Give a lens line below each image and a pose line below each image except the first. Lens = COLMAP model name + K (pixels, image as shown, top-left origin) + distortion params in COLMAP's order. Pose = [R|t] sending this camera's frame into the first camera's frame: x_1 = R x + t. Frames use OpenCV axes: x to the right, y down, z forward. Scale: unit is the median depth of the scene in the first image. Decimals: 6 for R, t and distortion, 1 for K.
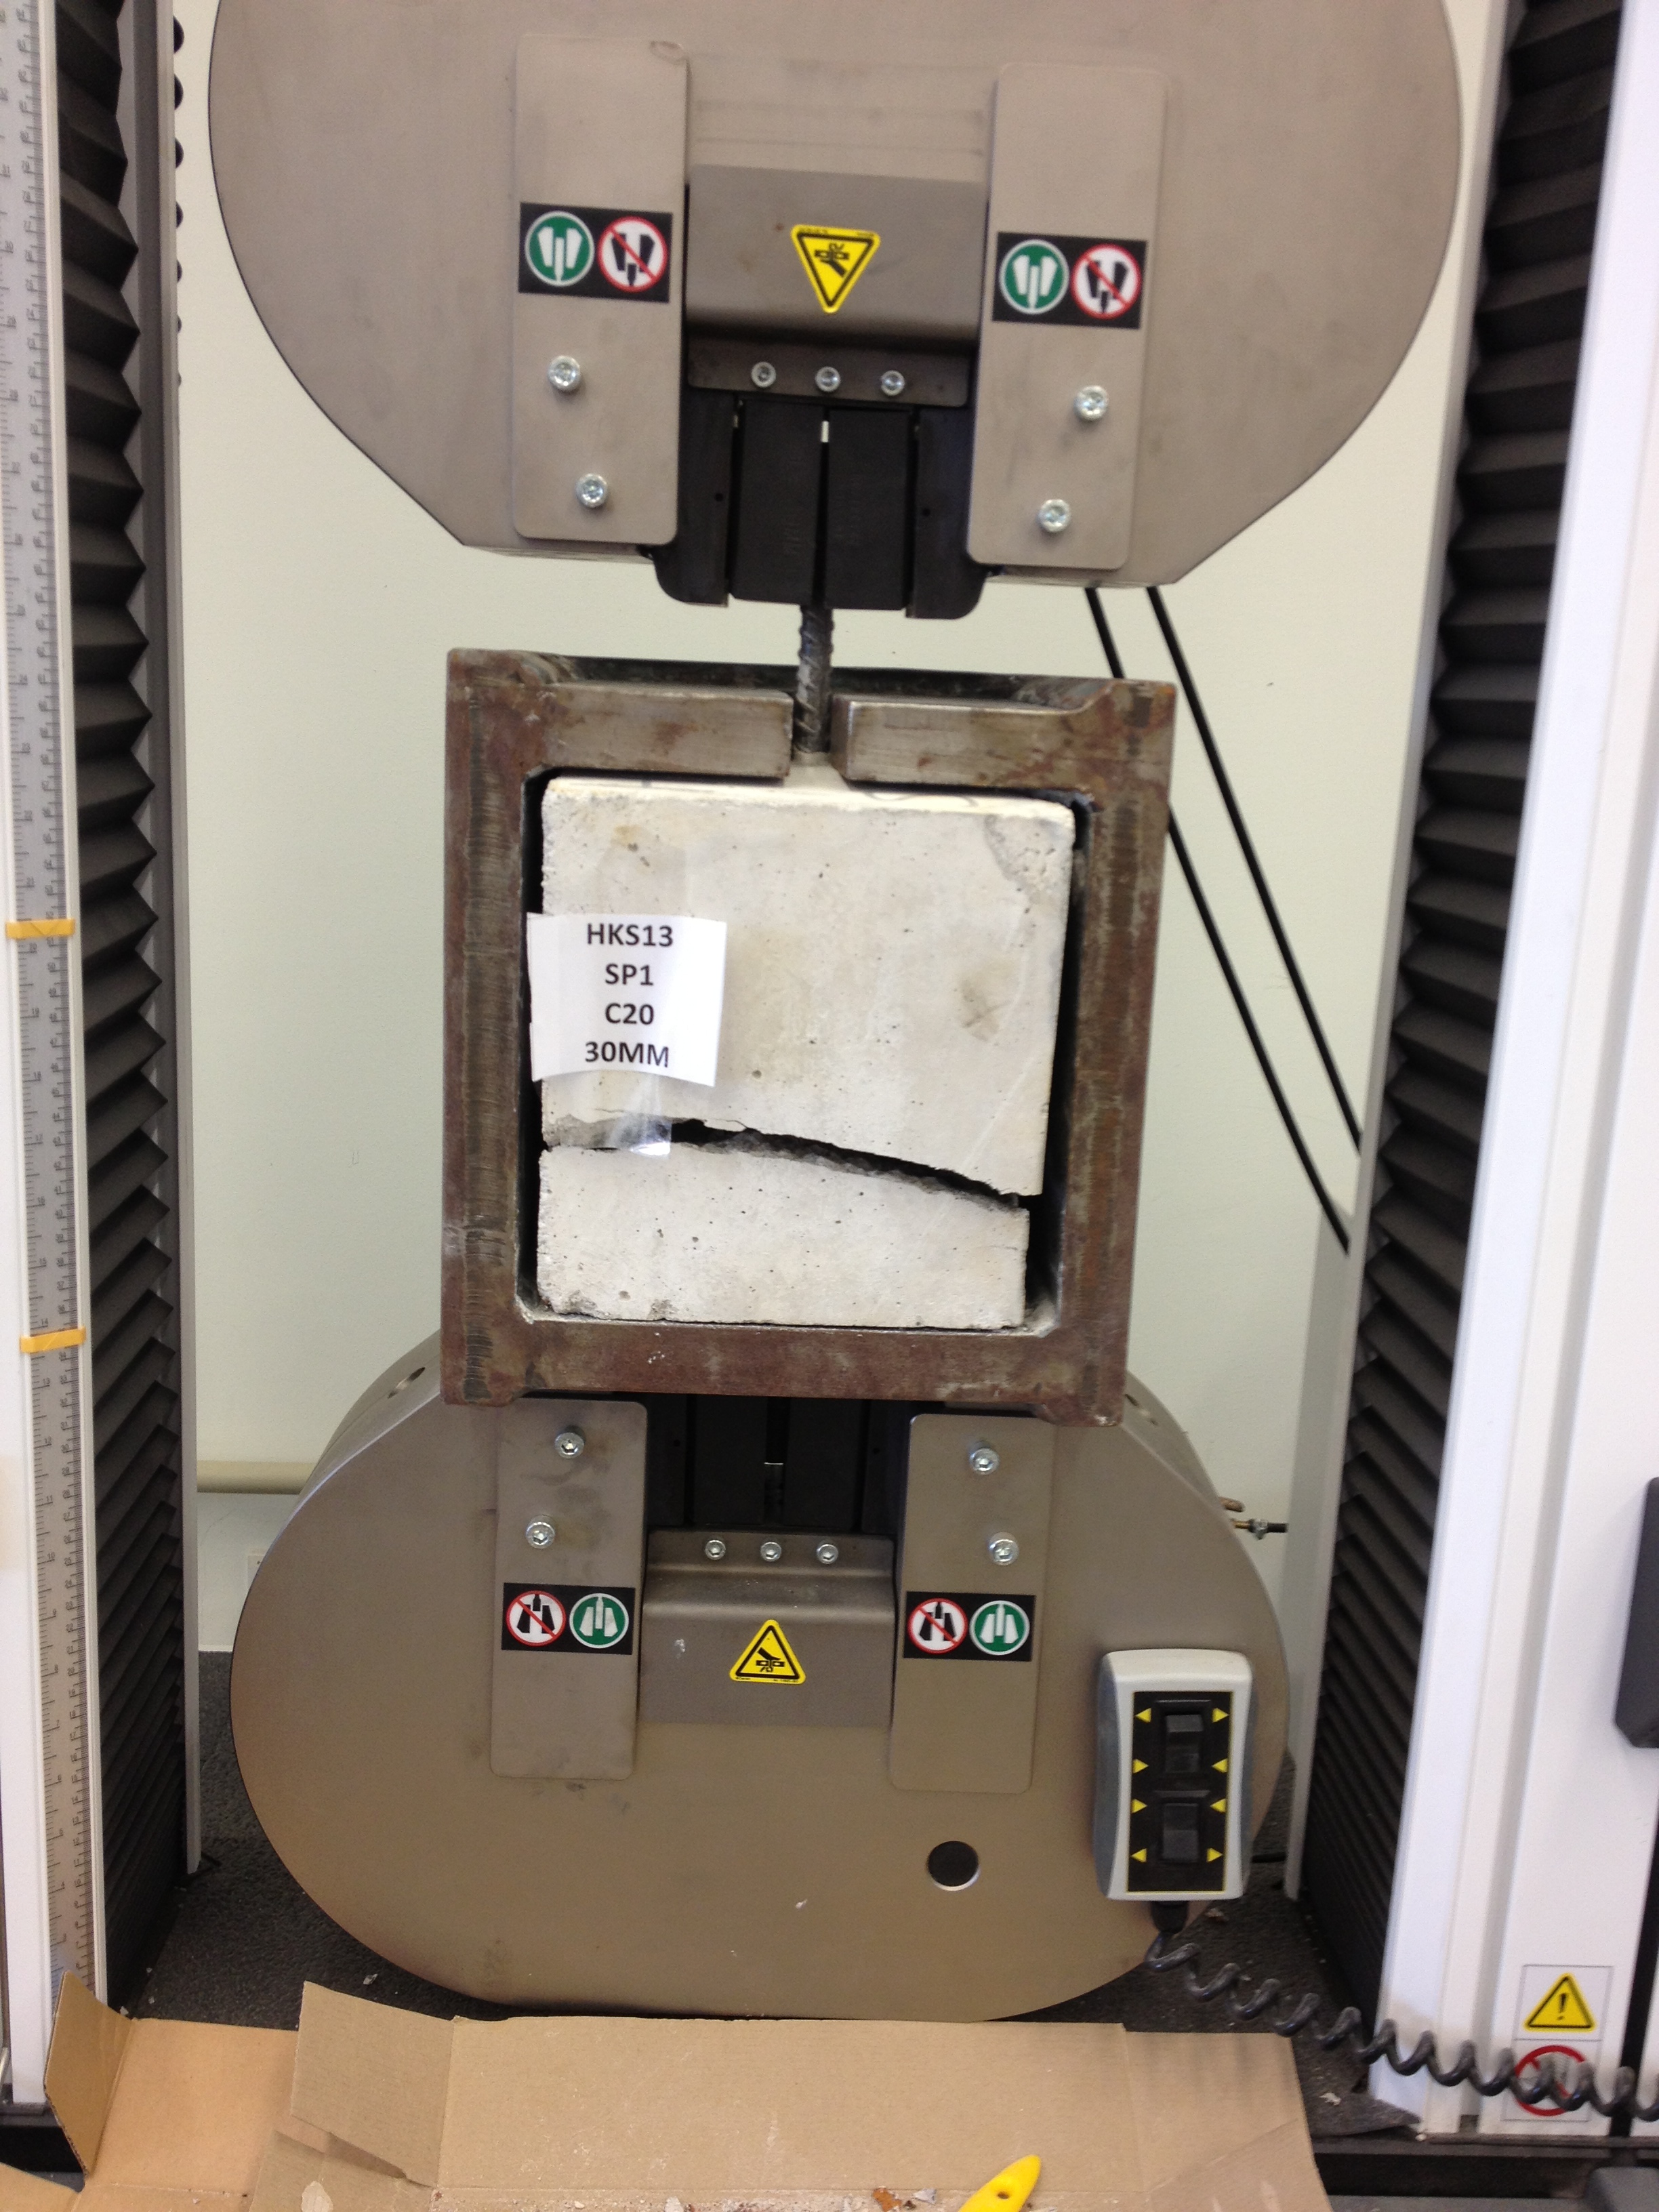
lens RADIAL K [[2255.4, 0, 835.6], [0, 2255.4, 1164.3], [0, 0, 1]] dist [0.008328, 0.000000]
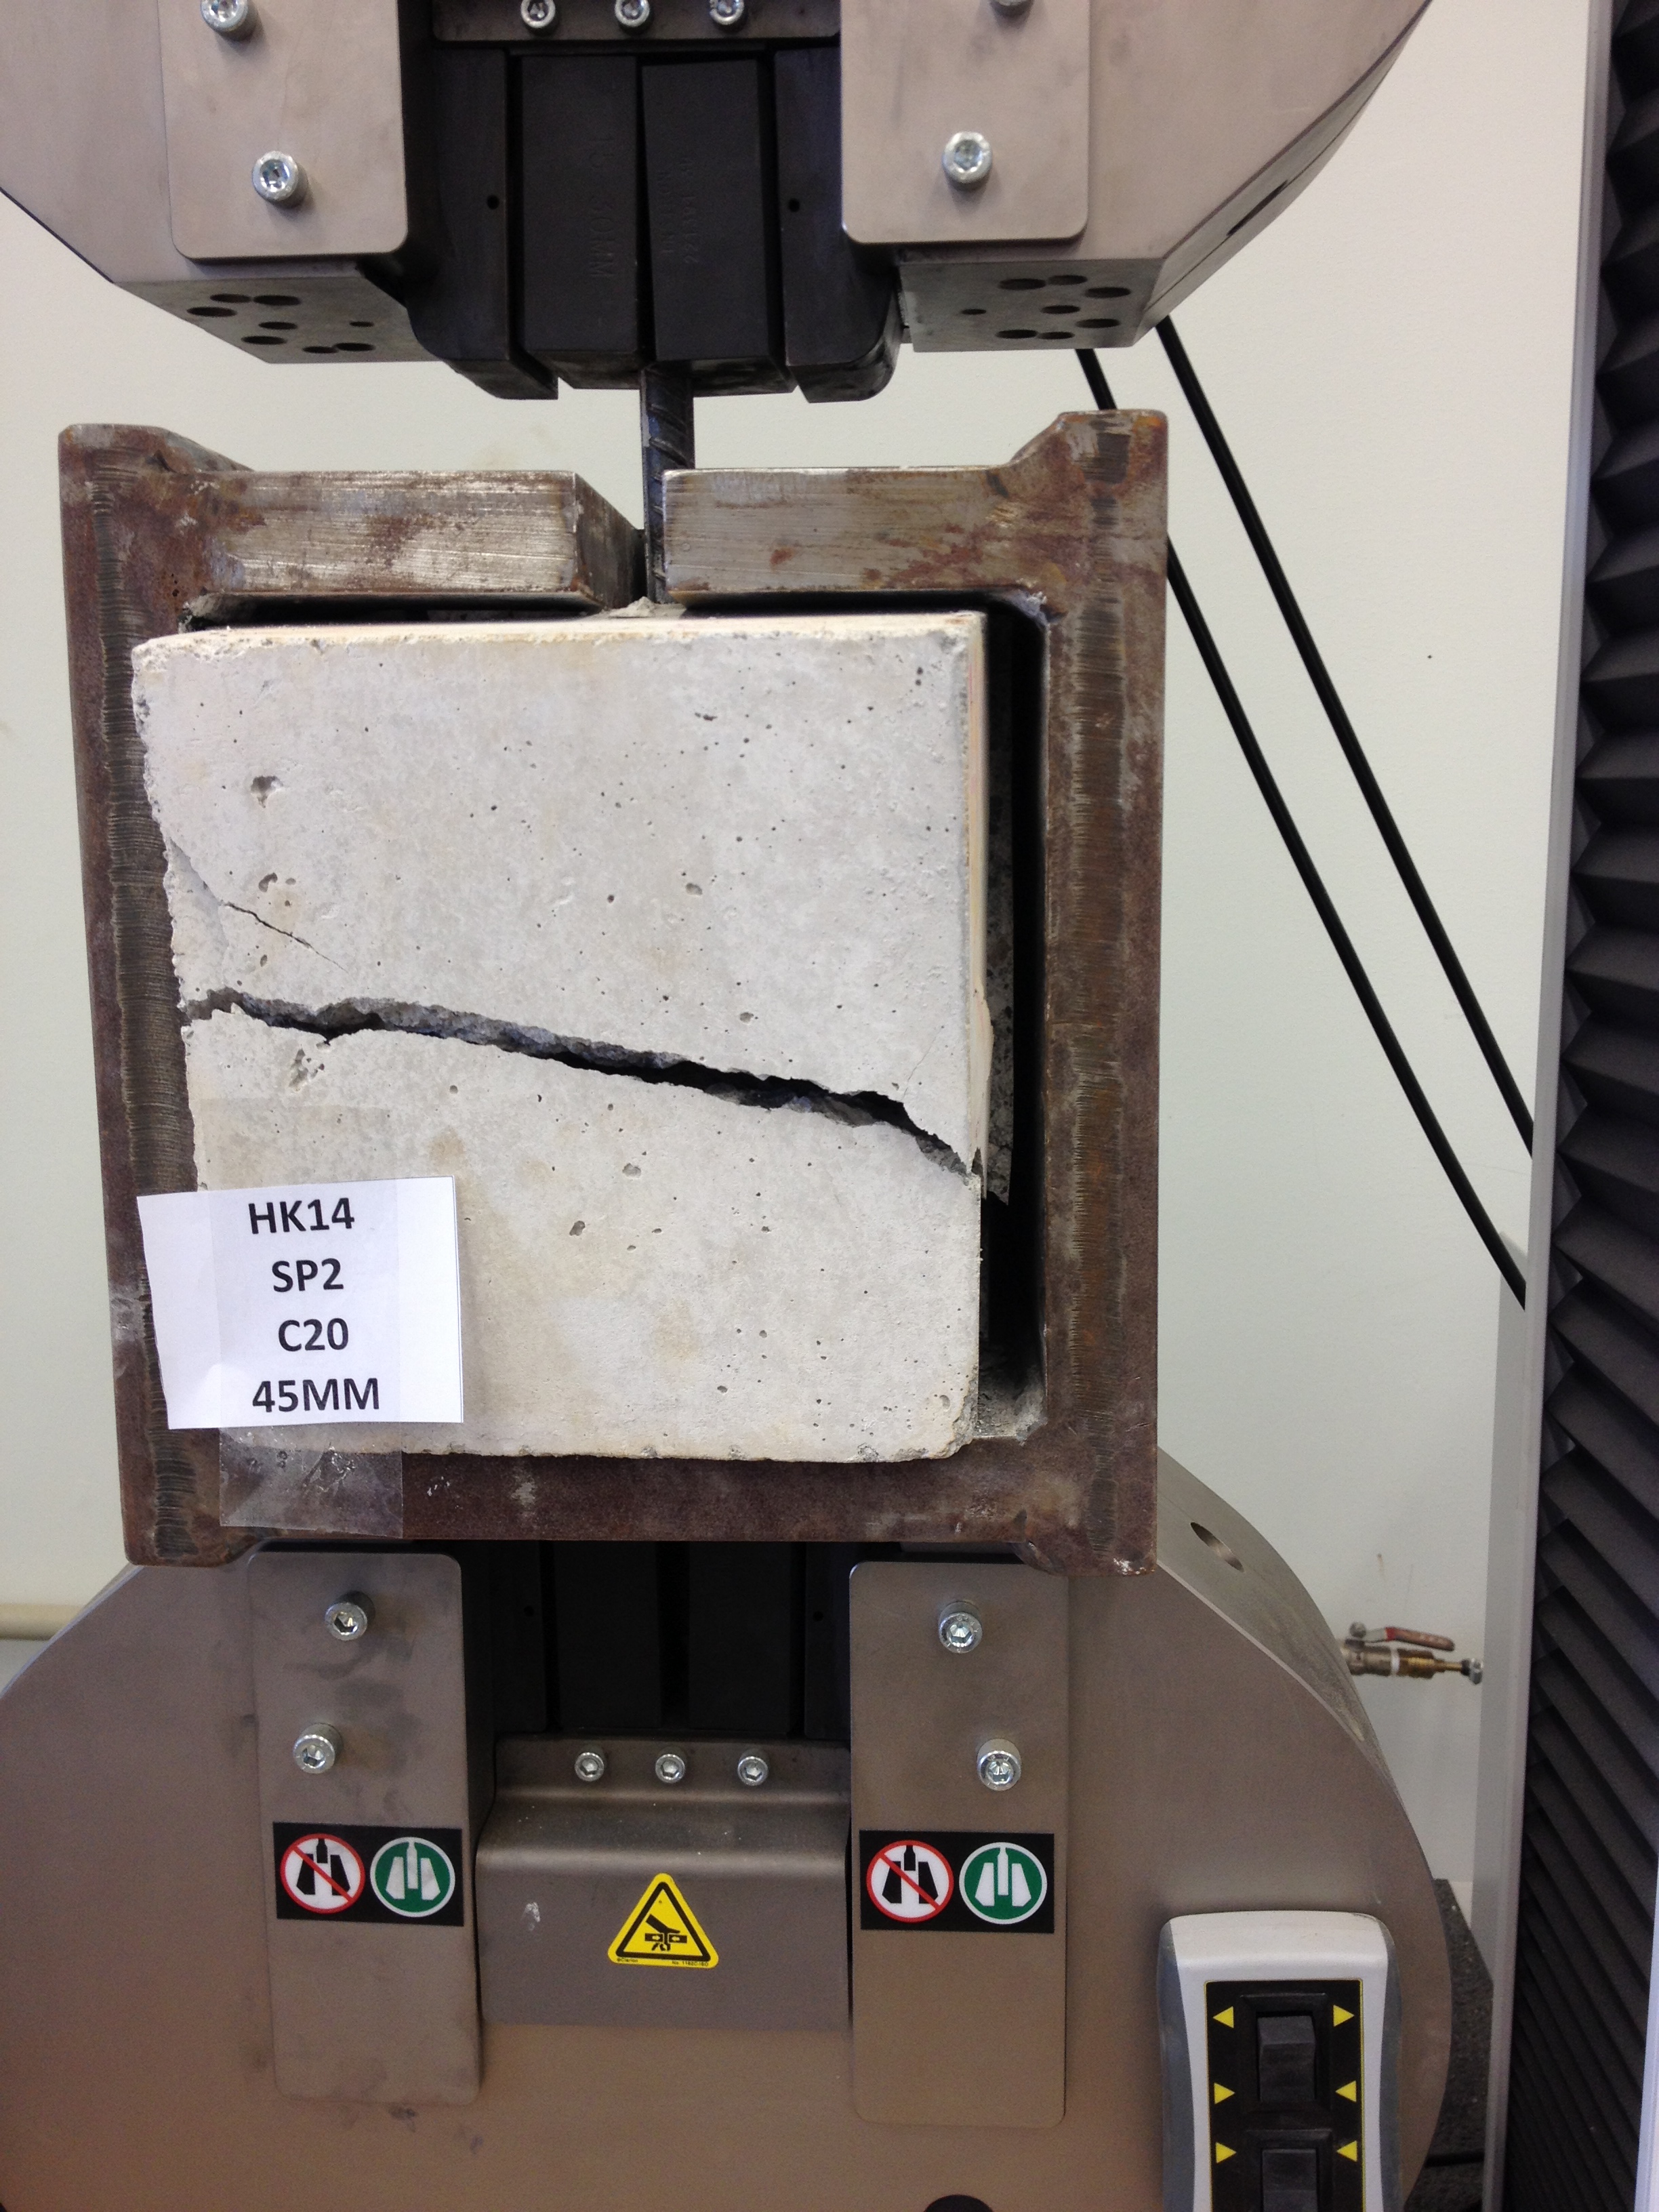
lens RADIAL K [[2255.4, 0, 823.2], [0, 2255.4, 1117.2], [0, 0, 1]] dist [0.008328, 0.000000]
pose [[0.994273, -0.039165, -0.099438, 0.103737], [0.031738, 0.996663, -0.075198, 0.030859], [0.102051, 0.071611, 0.992198, 0.345001]]
